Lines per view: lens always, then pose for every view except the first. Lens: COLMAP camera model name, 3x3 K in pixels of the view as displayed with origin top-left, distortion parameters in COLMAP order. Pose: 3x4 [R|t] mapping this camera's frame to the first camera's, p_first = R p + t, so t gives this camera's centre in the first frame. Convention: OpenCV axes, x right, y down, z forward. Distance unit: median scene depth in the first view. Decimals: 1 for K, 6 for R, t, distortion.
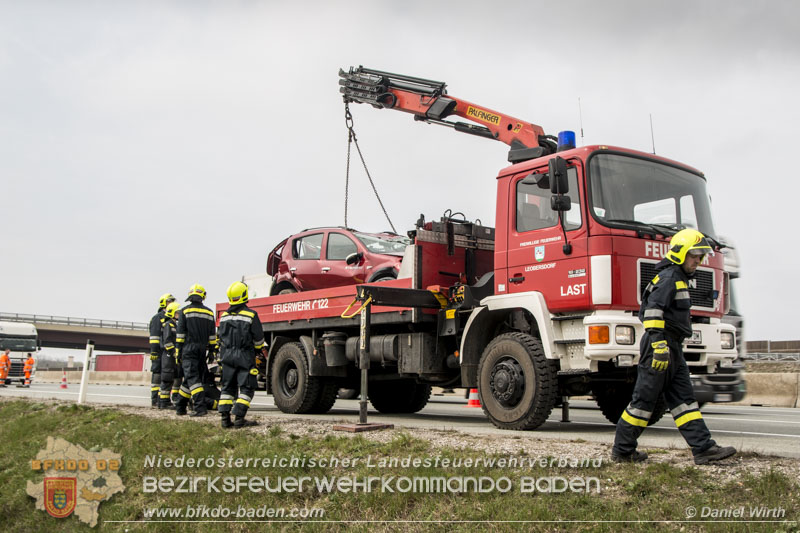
lens RADIAL K [[856.1, 0, 400.0], [0, 856.1, 266.5], [0, 0, 1]] dist [0.117619, 0.002243]
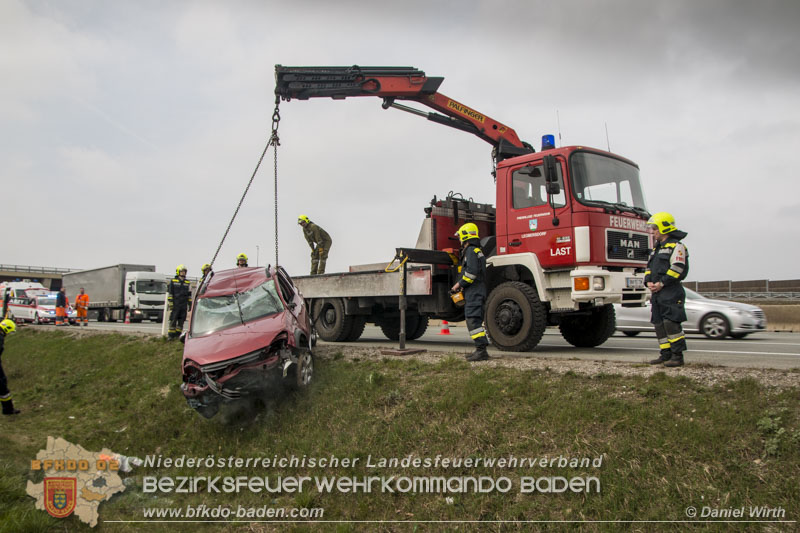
lens RADIAL K [[640.1, 0, 400.0], [0, 640.1, 266.5], [0, 0, 1]] dist [-0.008849, -0.003556]
pose [[0.998867, -0.013523, 0.045618, -0.099714], [0.010784, 0.998154, 0.059762, -0.012376], [-0.046342, -0.059203, 0.997170, -0.016844]]
